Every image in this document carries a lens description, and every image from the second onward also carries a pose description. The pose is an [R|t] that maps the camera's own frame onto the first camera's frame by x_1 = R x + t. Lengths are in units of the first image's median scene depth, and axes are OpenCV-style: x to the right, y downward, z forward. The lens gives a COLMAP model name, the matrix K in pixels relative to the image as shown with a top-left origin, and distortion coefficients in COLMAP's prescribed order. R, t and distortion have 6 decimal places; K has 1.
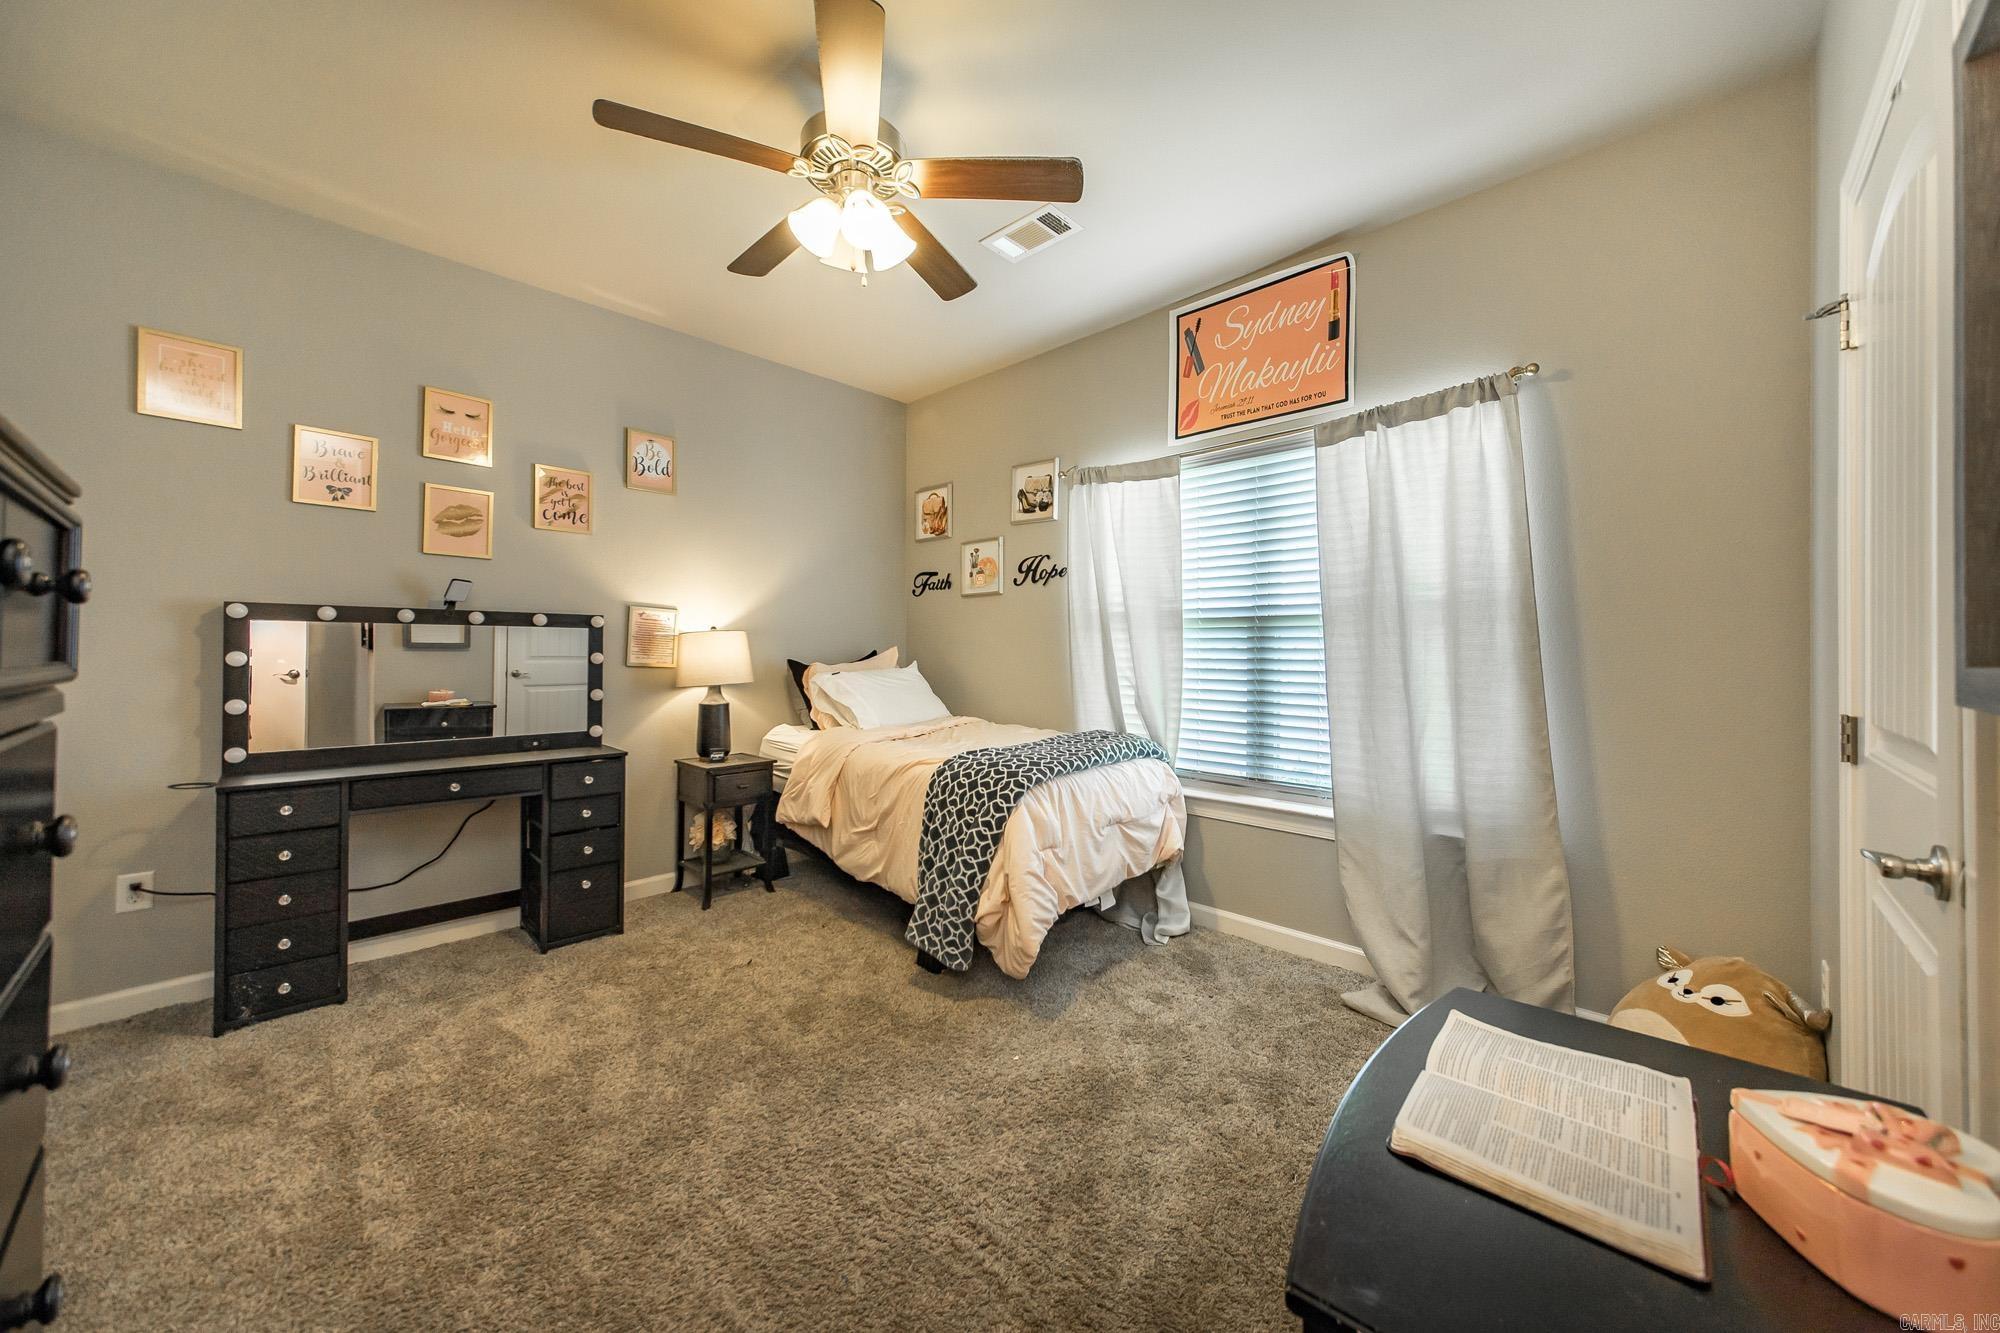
lens RADIAL K [[725.3, 0, 1008.3], [0, 725.3, 651.2], [0, 0, 1]] dist [-0.004882, 0.001449]
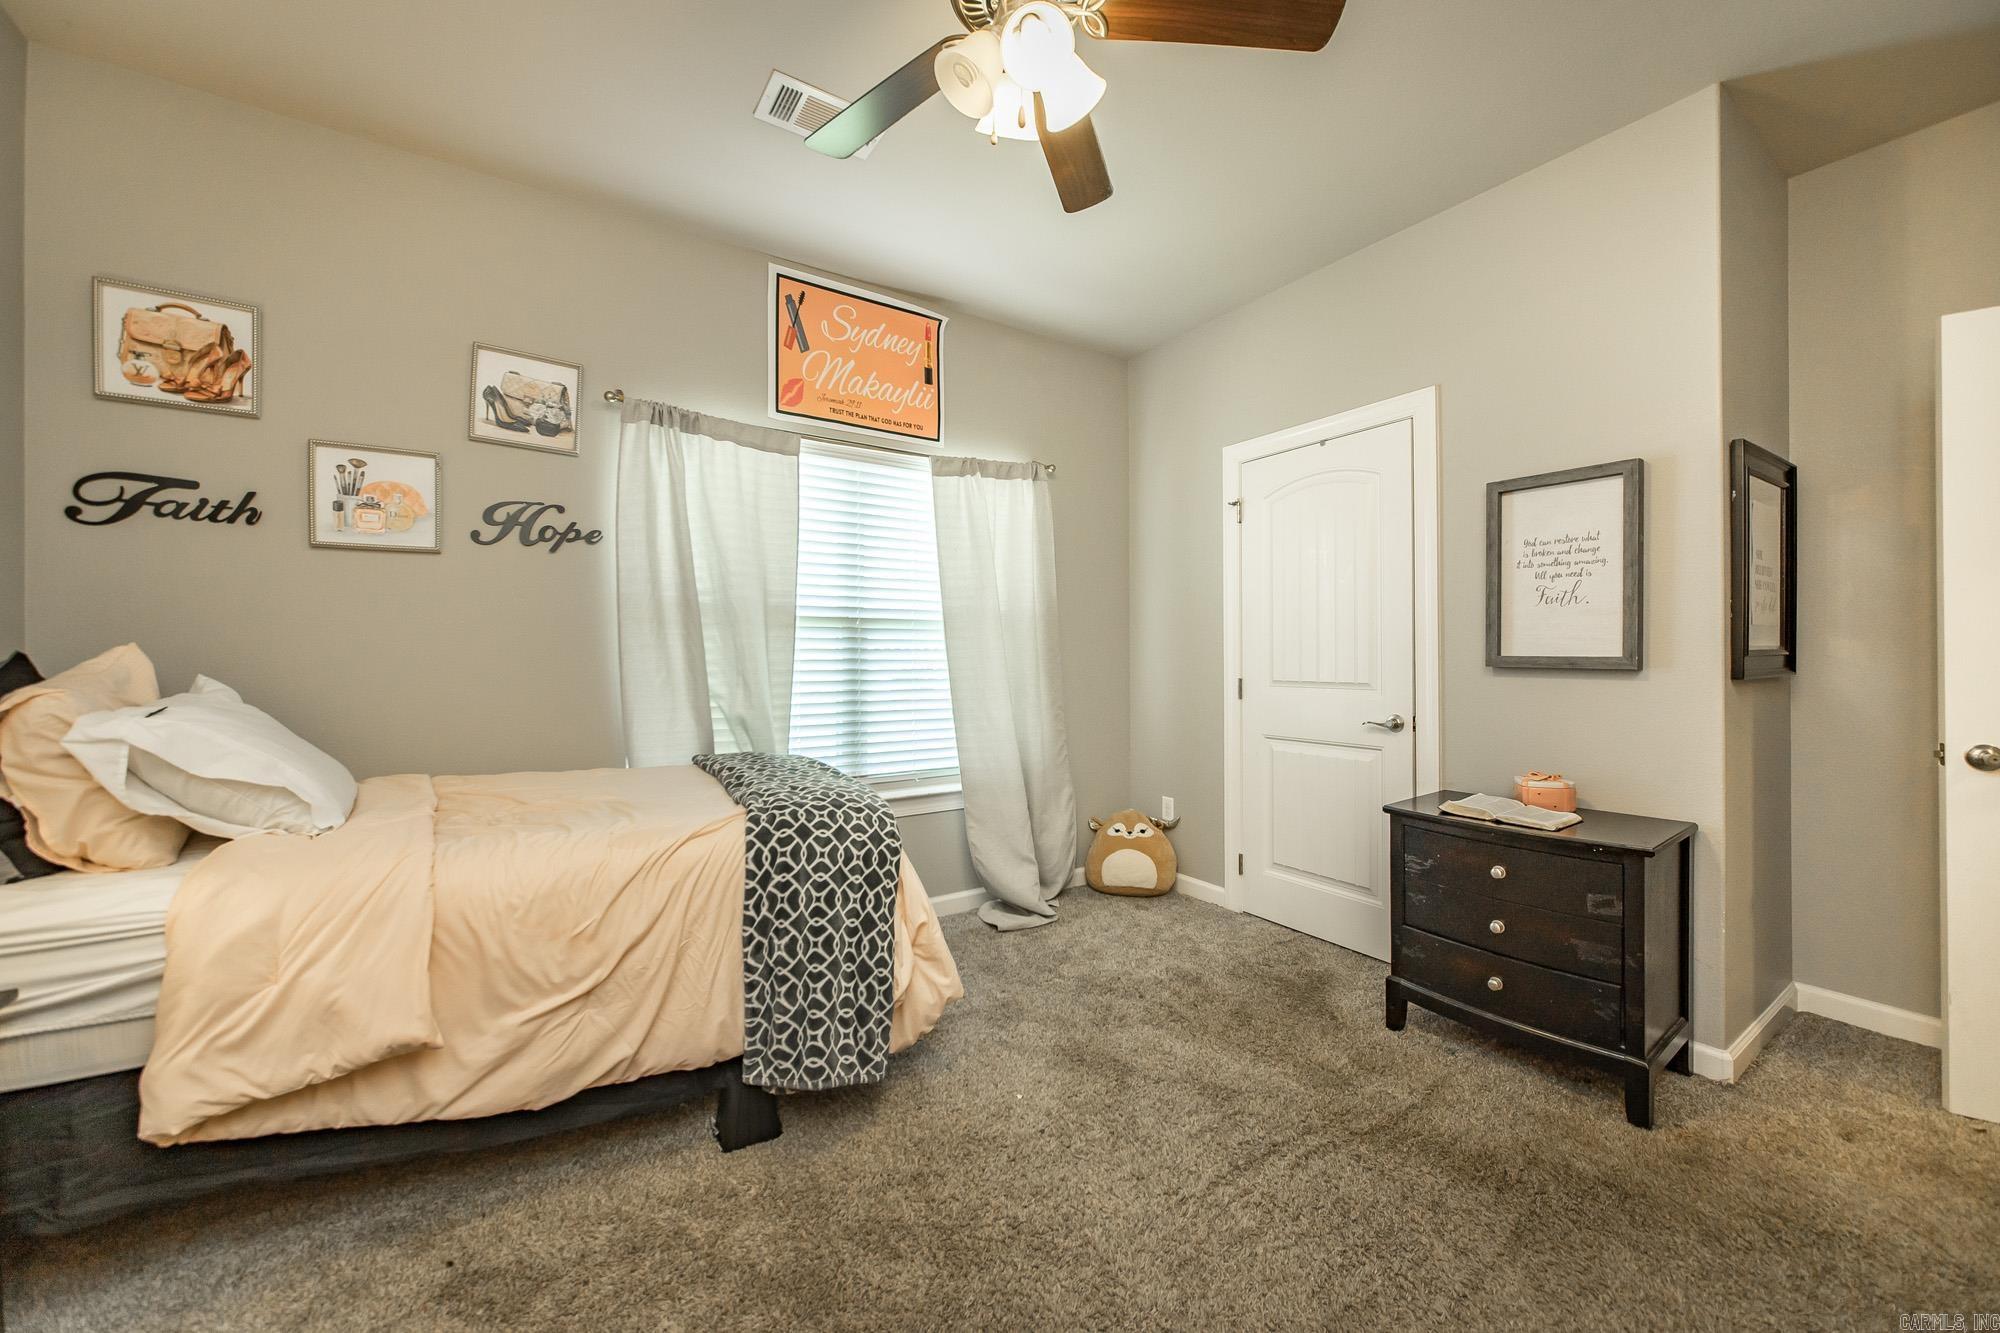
lens RADIAL K [[725.3, 0, 1010.3], [0, 725.3, 659.3], [0, 0, 1]] dist [-0.004882, 0.001449]
pose [[0.226655, -0.010418, 0.973919, -0.571476], [0.003458, 0.999945, 0.009891, 0.001336], [-0.973969, 0.001126, 0.226679, 0.525558]]
